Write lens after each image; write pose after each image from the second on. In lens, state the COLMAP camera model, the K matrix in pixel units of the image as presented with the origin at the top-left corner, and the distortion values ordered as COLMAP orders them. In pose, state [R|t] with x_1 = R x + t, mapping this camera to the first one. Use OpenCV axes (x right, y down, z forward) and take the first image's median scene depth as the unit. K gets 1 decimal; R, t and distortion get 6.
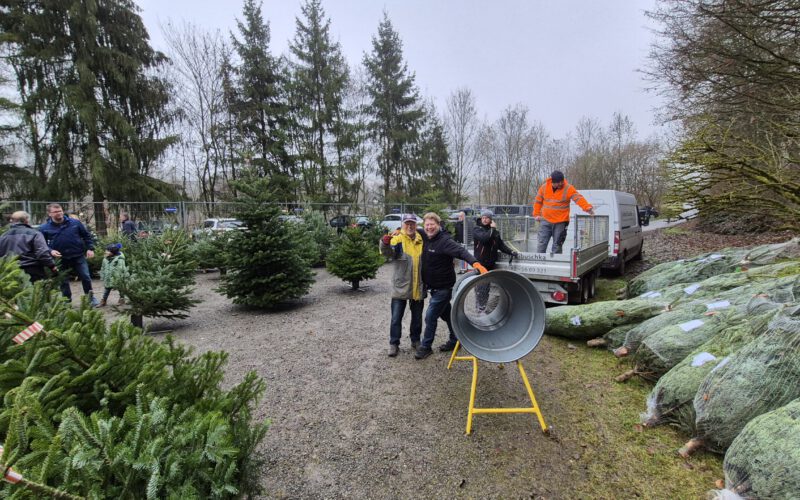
lens RADIAL K [[348.1, 0, 398.5], [0, 348.1, 242.6], [0, 0, 1]] dist [0.003295, -0.001522]
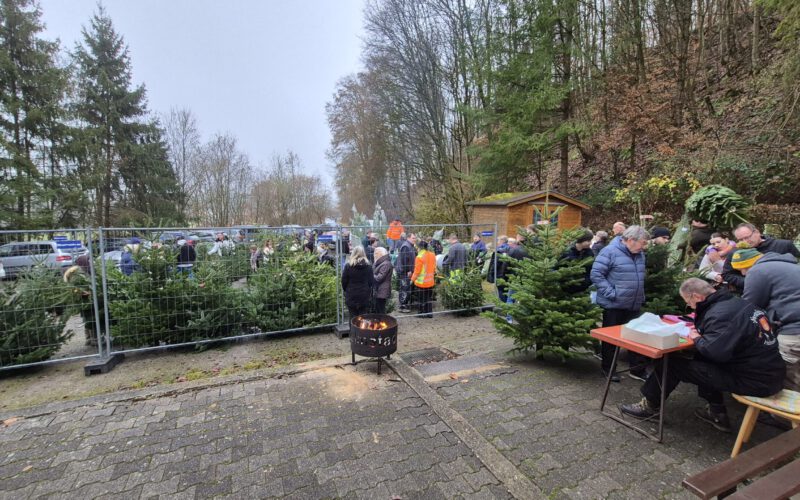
lens RADIAL K [[348.1, 0, 398.5], [0, 348.1, 242.6], [0, 0, 1]] dist [0.003295, -0.001522]
pose [[0.604113, -0.040902, 0.795848, -0.348819], [0.077598, 0.996955, -0.007665, -0.004773], [-0.793112, 0.066386, 0.605447, -0.094962]]
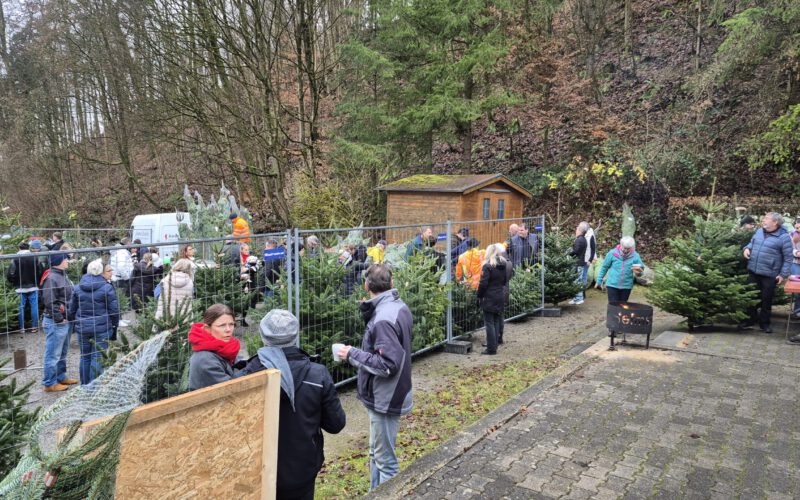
lens RADIAL K [[603.2, 0, 400.0], [0, 603.2, 250.0], [0, 0, 1]] dist [0.006939, 0.001831]
pose [[0.093208, -0.058517, 0.993926, -0.549146], [0.114116, 0.992321, 0.047721, -0.026946], [-0.989085, 0.108975, 0.099170, 0.098134]]
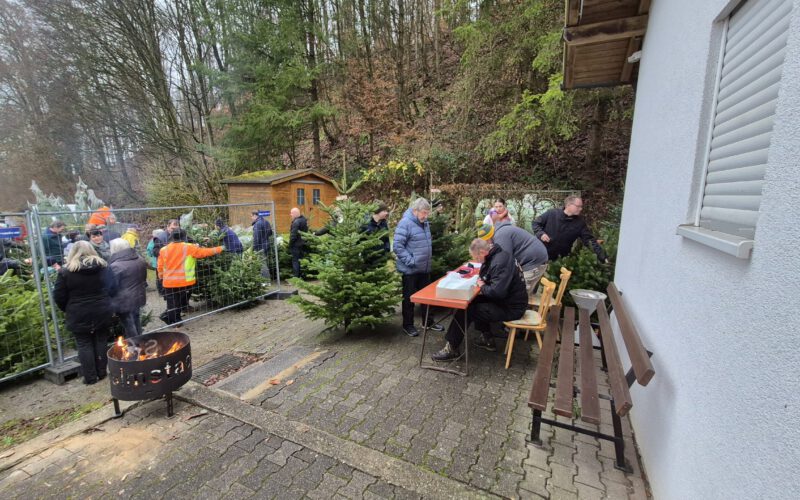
lens RADIAL K [[348.1, 0, 398.5], [0, 348.1, 242.6], [0, 0, 1]] dist [0.003295, -0.001522]
pose [[-0.044681, -0.116938, 0.992134, -0.339325], [0.128438, 0.984211, 0.121789, -0.006284], [-0.990711, 0.132869, -0.028956, -0.065815]]
